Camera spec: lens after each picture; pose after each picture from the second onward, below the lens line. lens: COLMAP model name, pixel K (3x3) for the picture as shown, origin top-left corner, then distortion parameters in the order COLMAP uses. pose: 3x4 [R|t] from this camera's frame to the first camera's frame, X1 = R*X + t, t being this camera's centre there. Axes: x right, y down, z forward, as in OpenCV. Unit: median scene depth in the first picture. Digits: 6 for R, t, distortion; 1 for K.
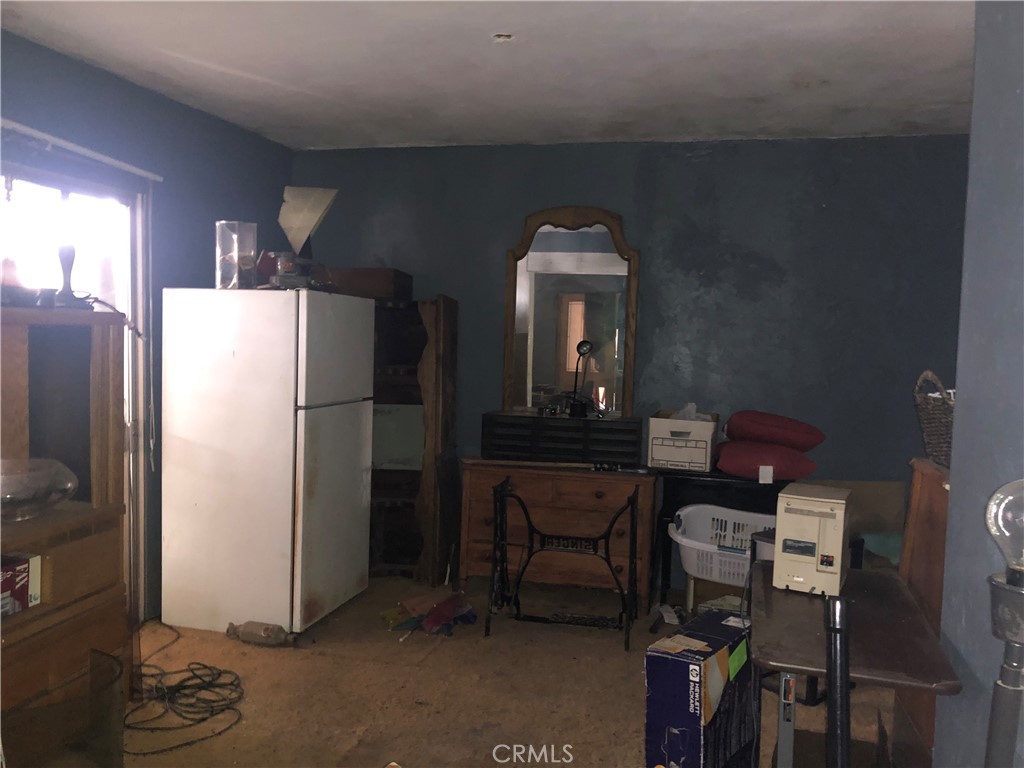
lens RADIAL K [[825.4, 0, 512.0], [0, 825.4, 384.0], [0, 0, 1]] dist [-0.003289, -0.007791]
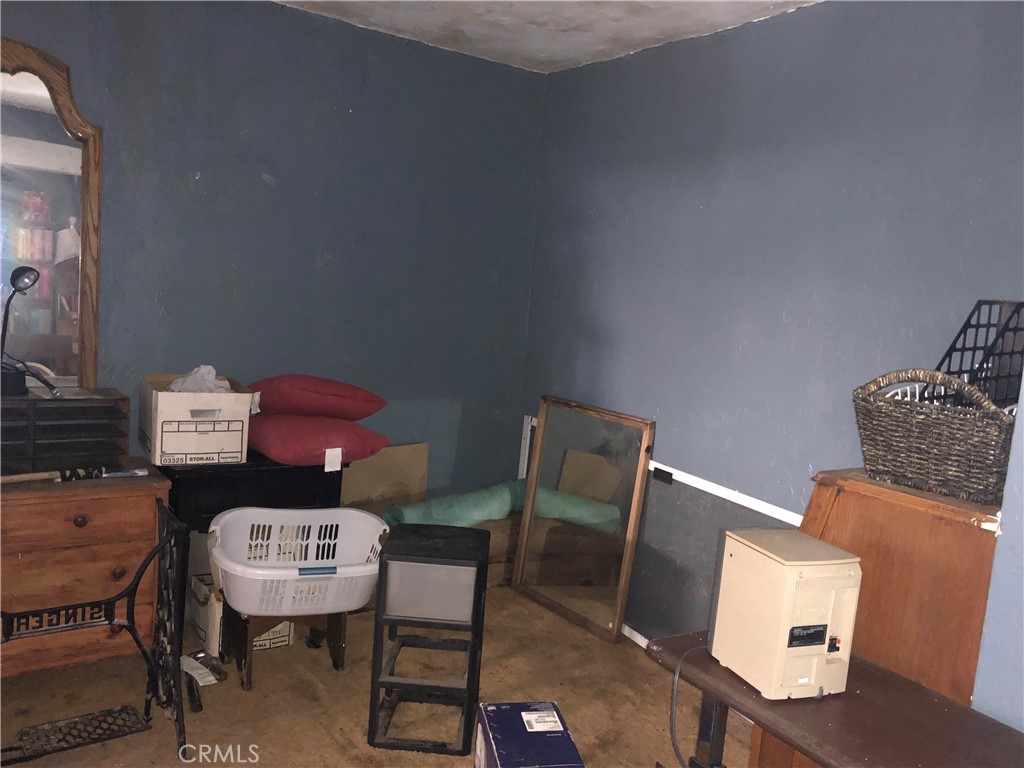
lens RADIAL K [[825.4, 0, 512.0], [0, 825.4, 384.0], [0, 0, 1]] dist [-0.003289, -0.007791]
pose [[0.651986, -0.061951, 0.755696, -0.147926], [-0.014681, 0.995438, 0.094271, -0.032340], [-0.758089, -0.072558, 0.648102, 0.364761]]
